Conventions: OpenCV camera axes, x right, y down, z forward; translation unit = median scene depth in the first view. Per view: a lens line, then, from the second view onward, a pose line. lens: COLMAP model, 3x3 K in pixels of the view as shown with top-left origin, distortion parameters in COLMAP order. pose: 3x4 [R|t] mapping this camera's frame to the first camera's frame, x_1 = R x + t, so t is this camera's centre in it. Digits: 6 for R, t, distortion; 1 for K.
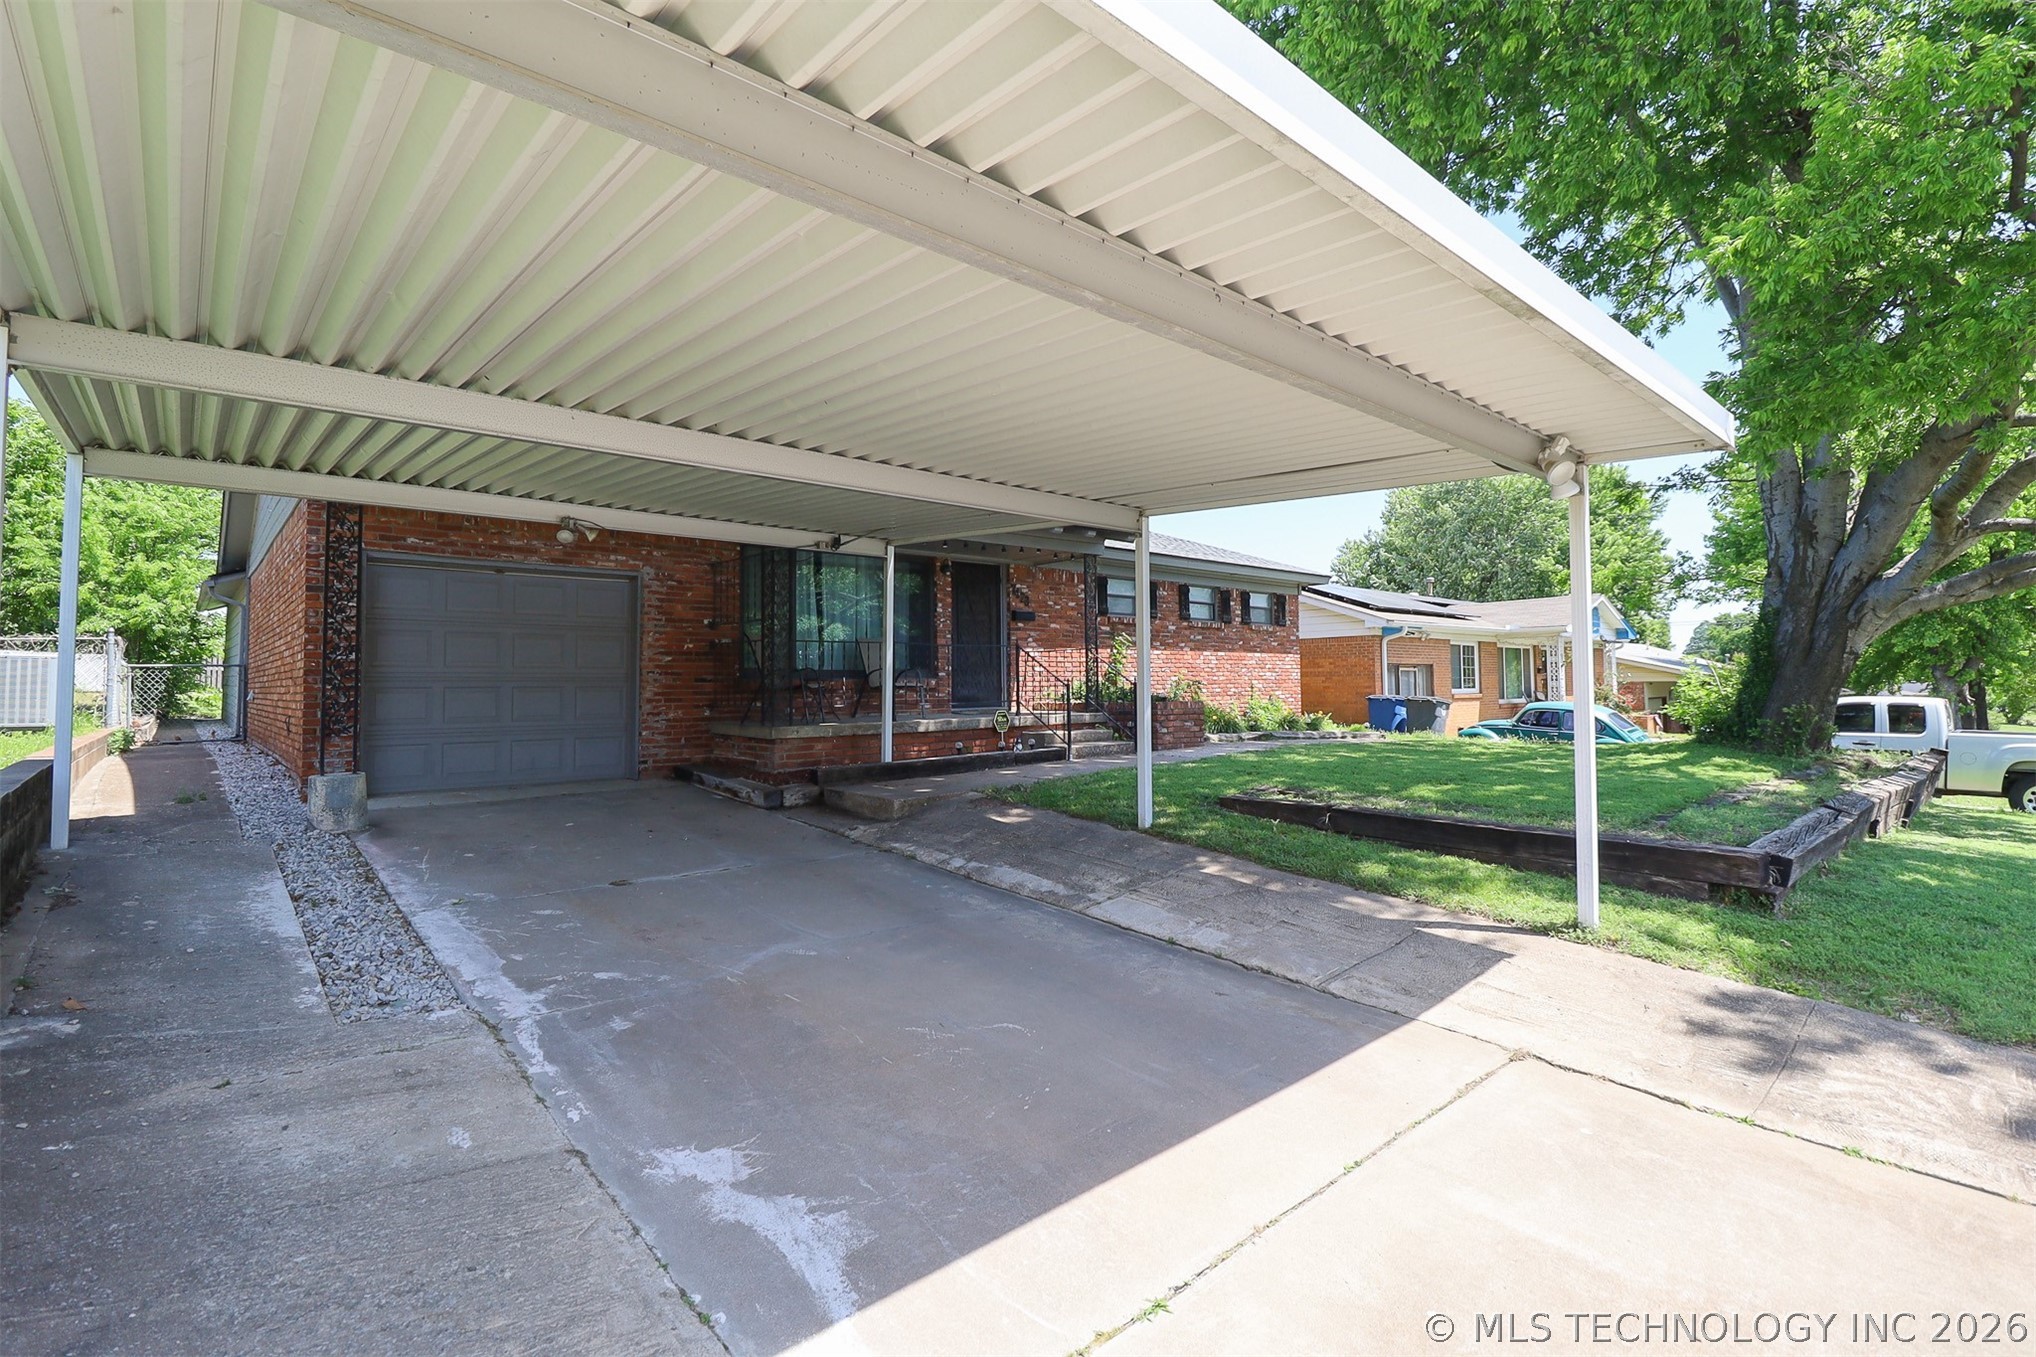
lens RADIAL K [[946.4, 0, 1017.6], [0, 946.4, 644.3], [0, 0, 1]] dist [0.003220, -0.014083]
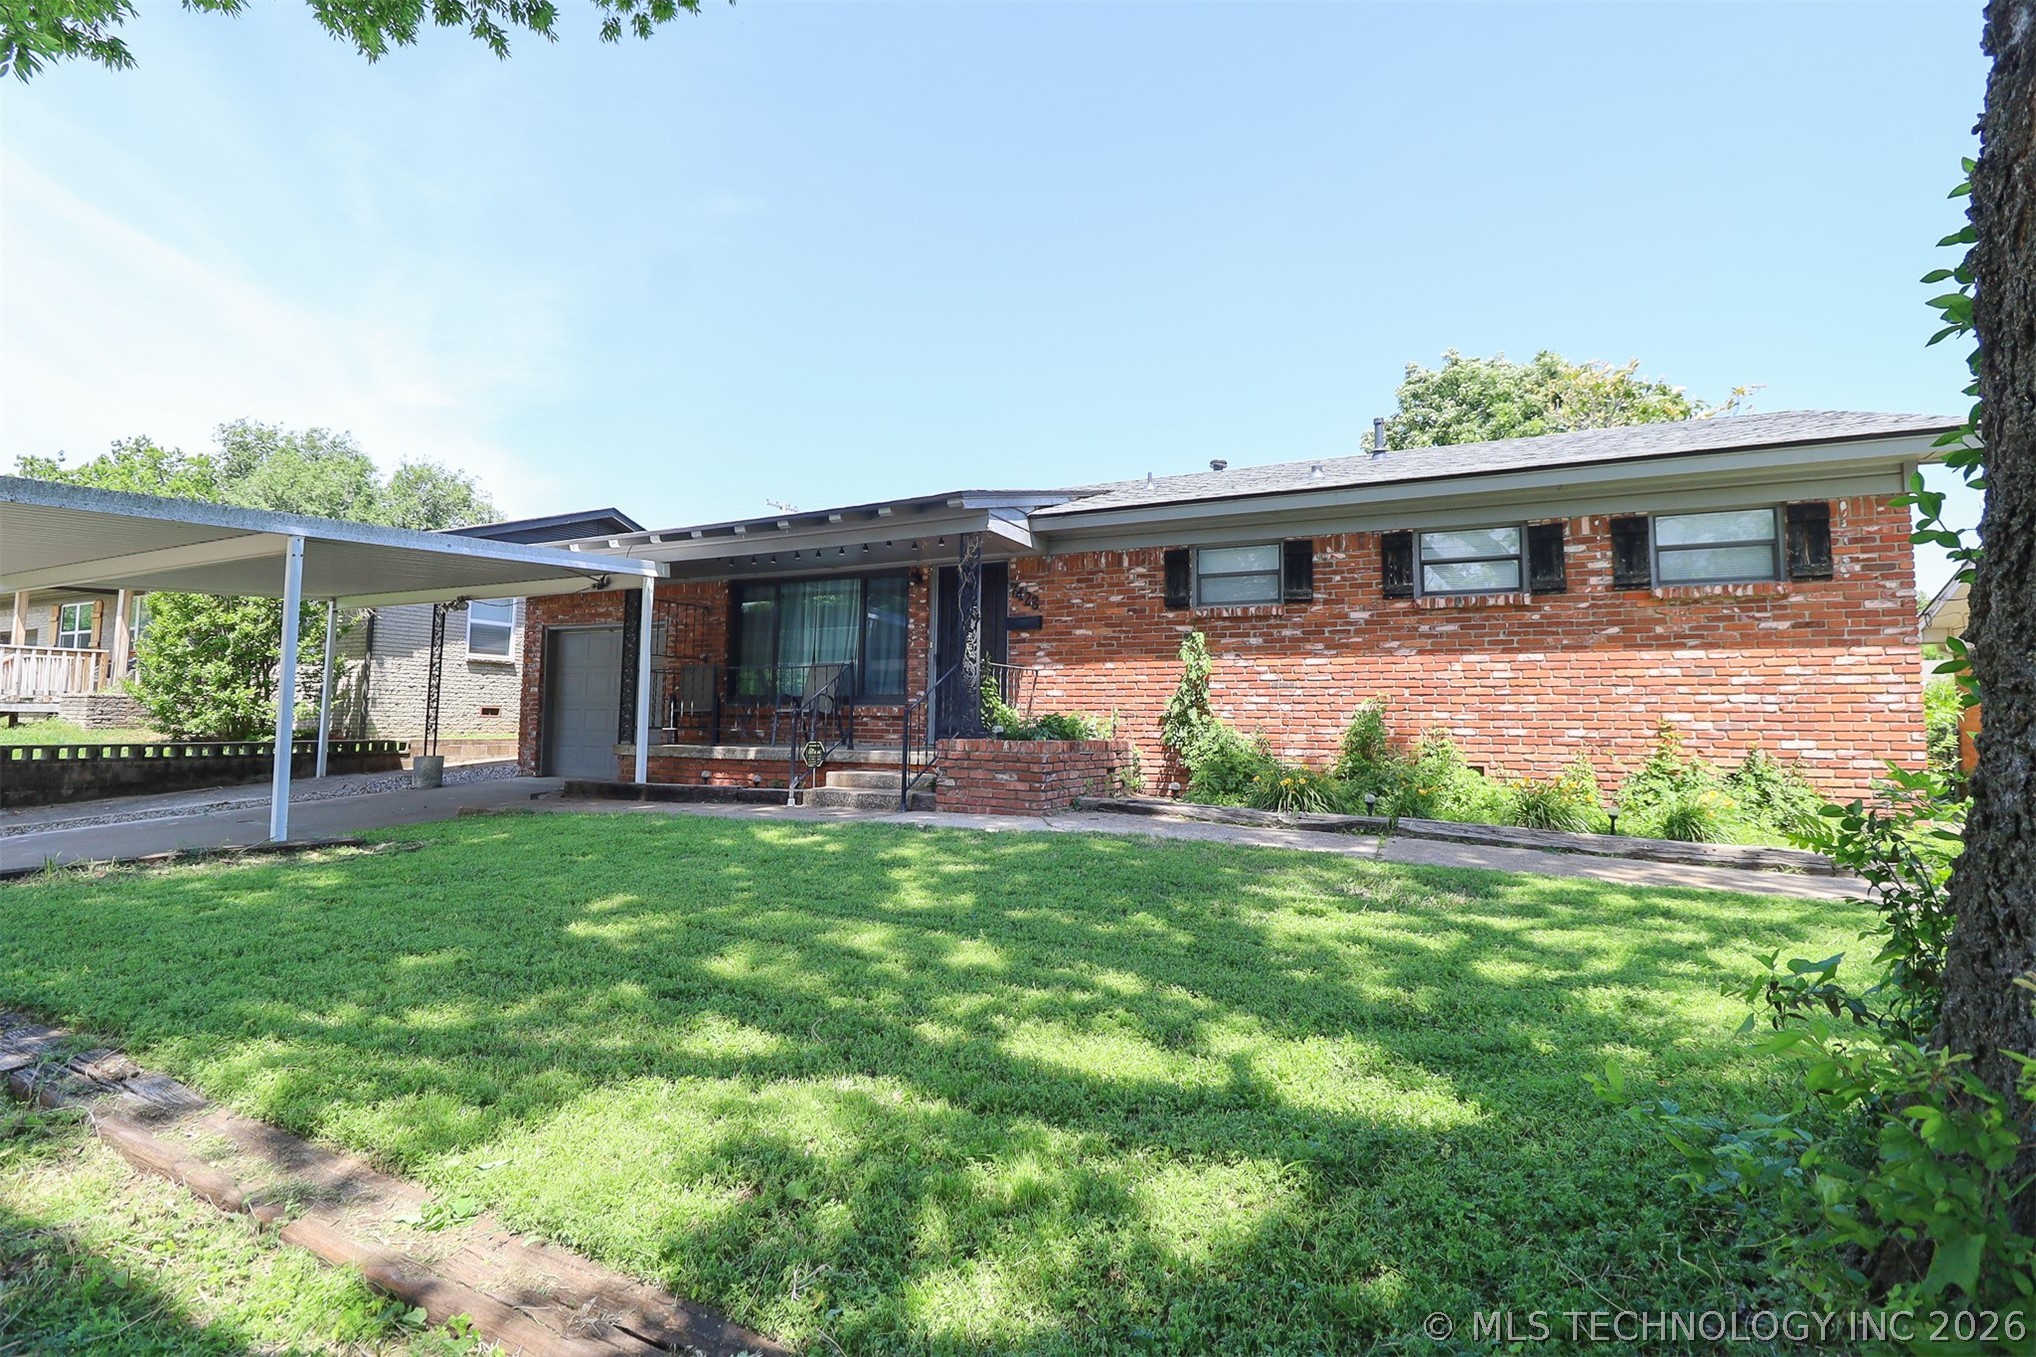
lens RADIAL K [[946.4, 0, 1017.6], [0, 946.4, 644.3], [0, 0, 1]] dist [0.003220, -0.014083]
pose [[0.364692, -0.062856, -0.929004, 0.683614], [0.026503, 0.998015, -0.057121, 0.029149], [0.930751, -0.003790, 0.365634, 0.693226]]
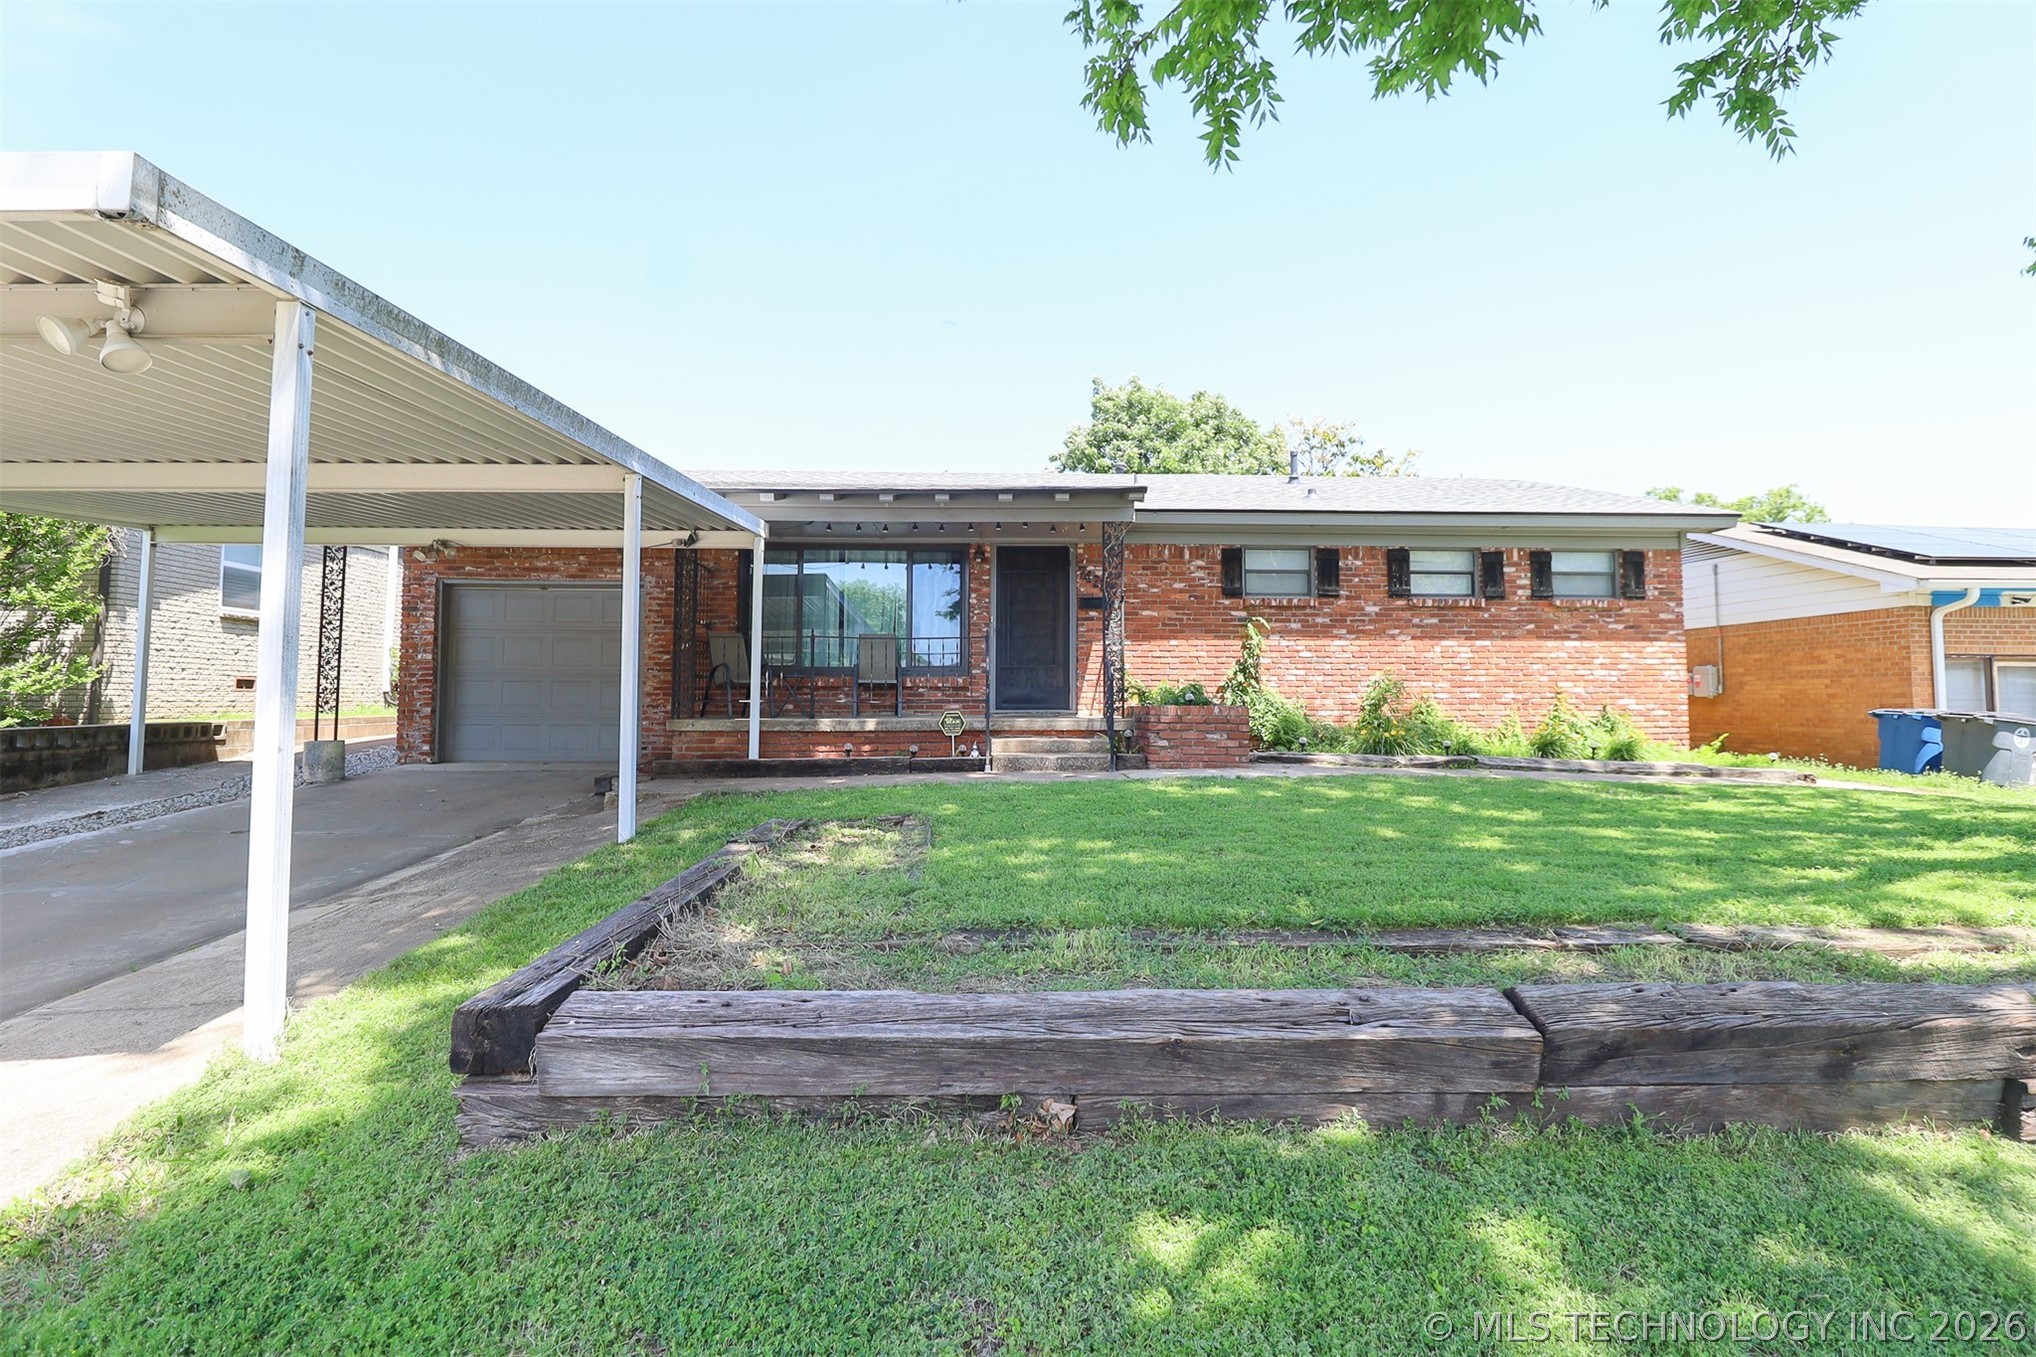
lens RADIAL K [[946.6, 0, 1020.6], [0, 946.6, 645.8], [0, 0, 1]] dist [0.004026, -0.016146]
pose [[0.766854, -0.024080, -0.641369, 0.480944], [0.018883, 0.999710, -0.014957, 0.019109], [0.641543, -0.000641, 0.767087, 0.296882]]
